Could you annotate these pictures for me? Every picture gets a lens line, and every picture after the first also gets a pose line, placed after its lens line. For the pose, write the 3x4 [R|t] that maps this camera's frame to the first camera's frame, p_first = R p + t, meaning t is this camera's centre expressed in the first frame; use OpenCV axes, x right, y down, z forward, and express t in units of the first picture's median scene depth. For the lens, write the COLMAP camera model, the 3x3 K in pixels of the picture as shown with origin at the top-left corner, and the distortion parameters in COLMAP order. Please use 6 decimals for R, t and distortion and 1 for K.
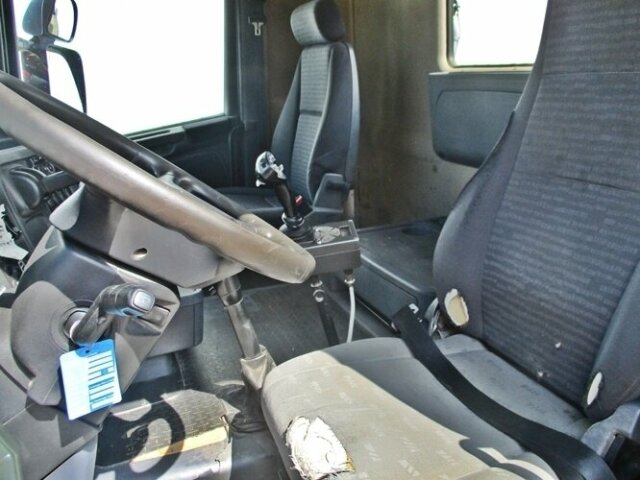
lens RADIAL K [[553.6, 0, 317.9], [0, 553.6, 235.2], [0, 0, 1]] dist [-0.015326, 0.017070]
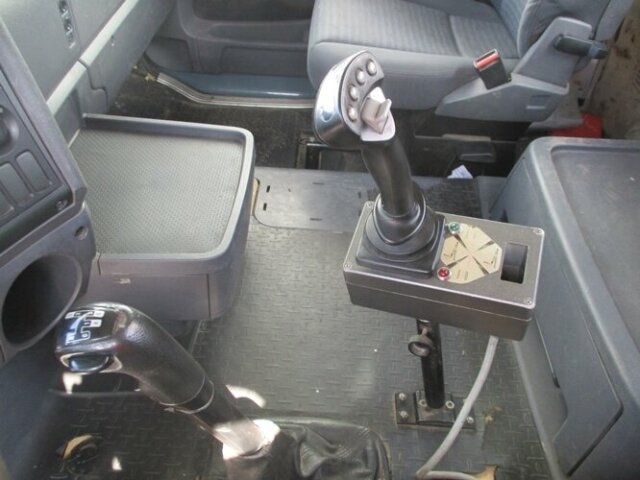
lens RADIAL K [[553.6, 0, 315.4], [0, 553.6, 249.5], [0, 0, 1]] dist [-0.015326, 0.017070]
pose [[0.908135, 0.329848, -0.257858, 0.013265], [-0.178206, 0.861841, 0.474841, -0.151659], [0.378858, -0.385268, 0.841449, 0.460431]]
